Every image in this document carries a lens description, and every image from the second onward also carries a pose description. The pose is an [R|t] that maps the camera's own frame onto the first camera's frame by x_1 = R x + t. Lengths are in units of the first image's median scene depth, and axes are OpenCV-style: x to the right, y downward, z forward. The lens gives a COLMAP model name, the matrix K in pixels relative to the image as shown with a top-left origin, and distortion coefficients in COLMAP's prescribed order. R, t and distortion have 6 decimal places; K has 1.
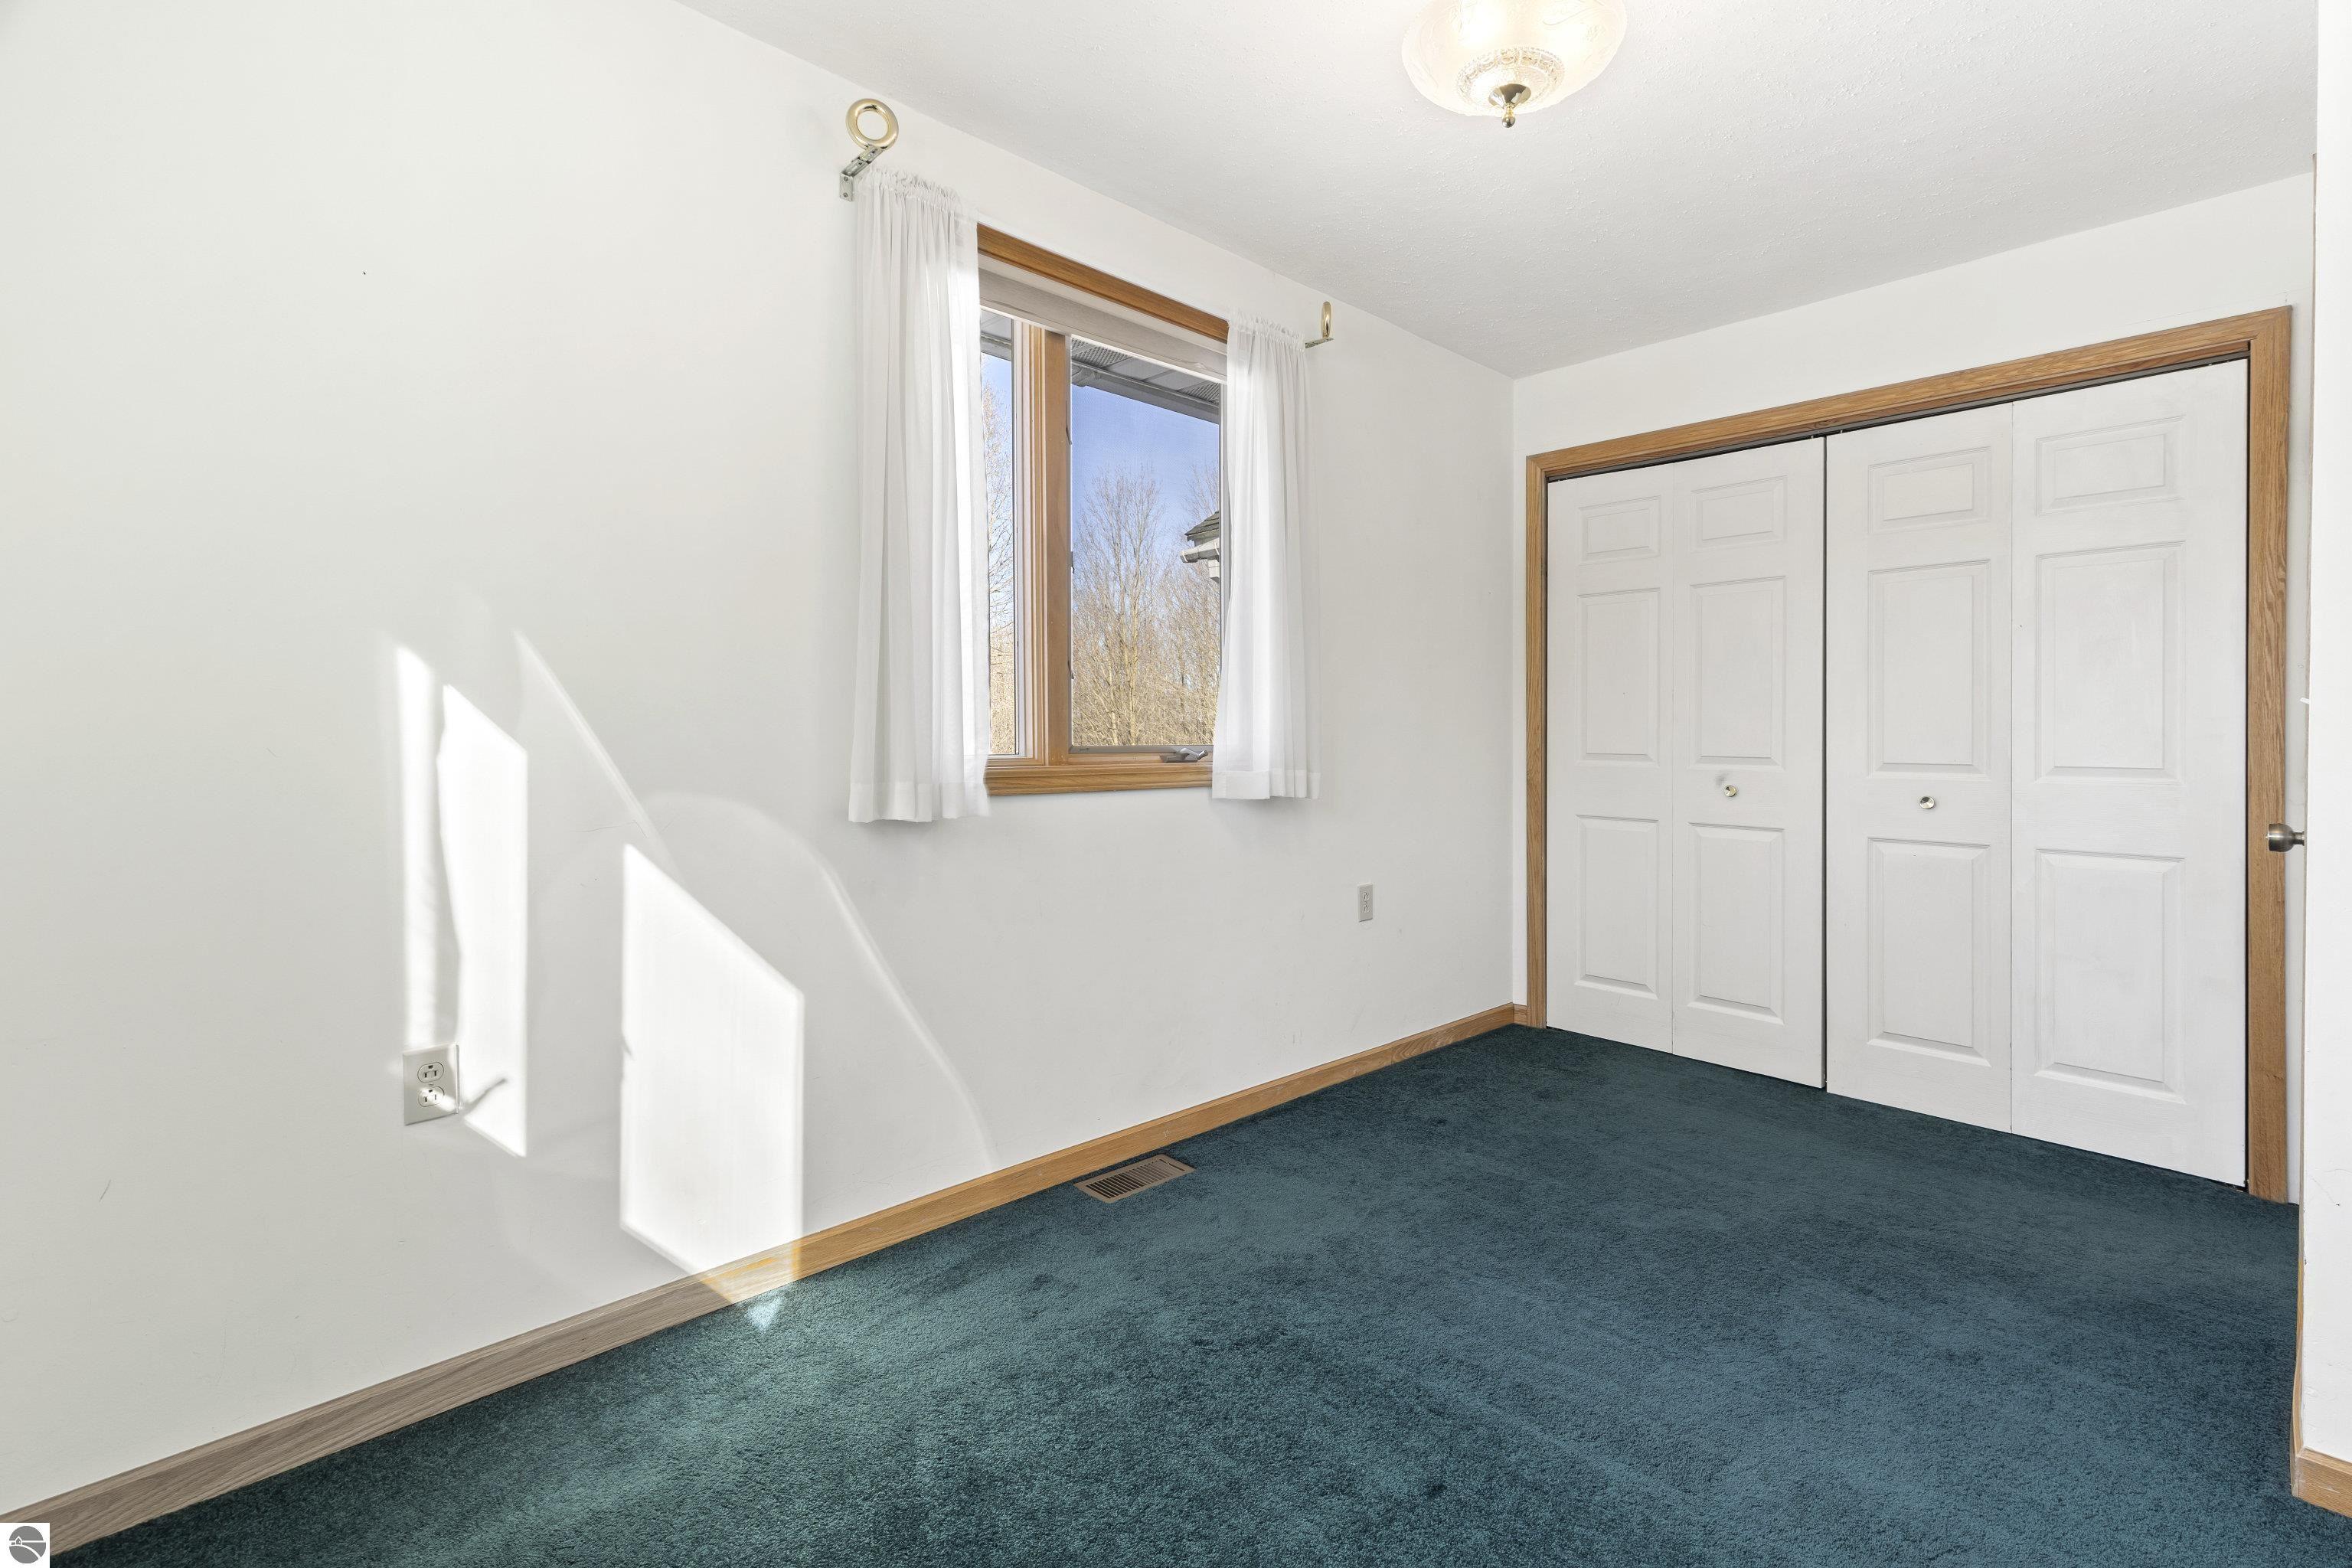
lens RADIAL K [[1062.6, 0, 1180.5], [0, 1062.6, 765.7], [0, 0, 1]] dist [0.004633, -0.000689]
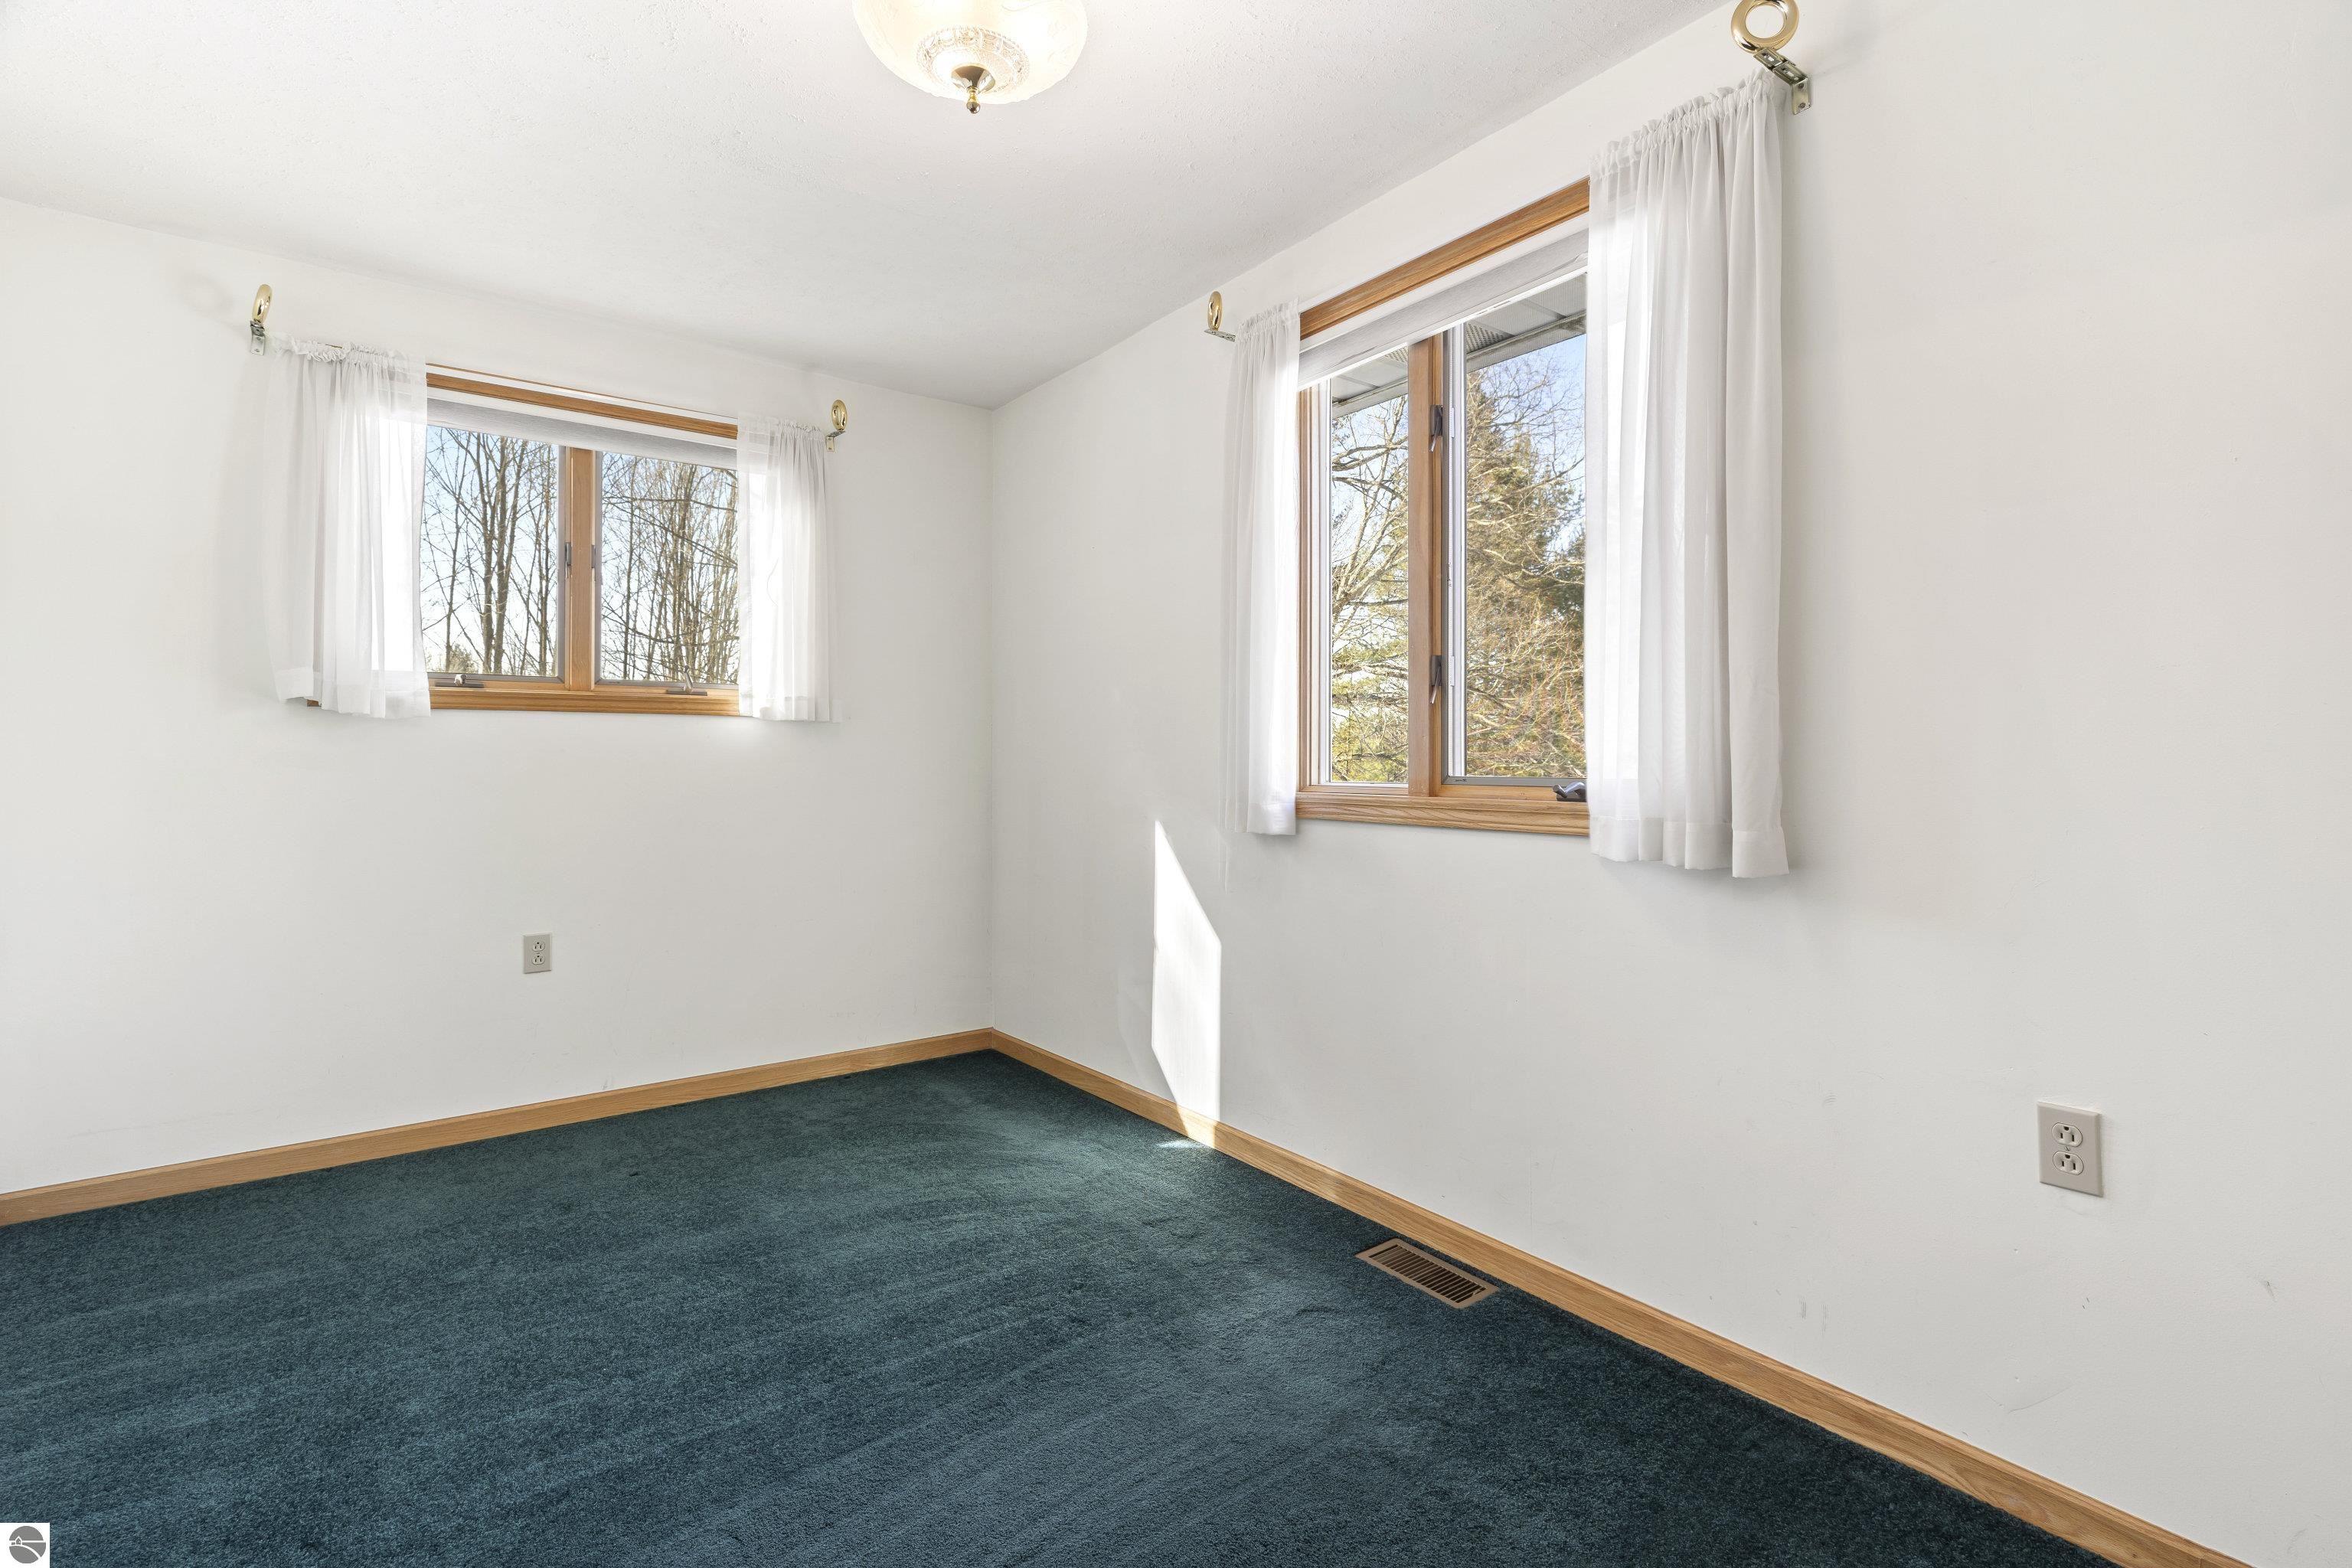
lens RADIAL K [[1062.6, 0, 1180.3], [0, 1062.6, 764.8], [0, 0, 1]] dist [0.004633, -0.000689]
pose [[-0.106758, 0.011396, -0.994220, 0.809041], [-0.019416, 0.999720, 0.013544, -0.035348], [0.994095, 0.020749, -0.106507, 0.848274]]
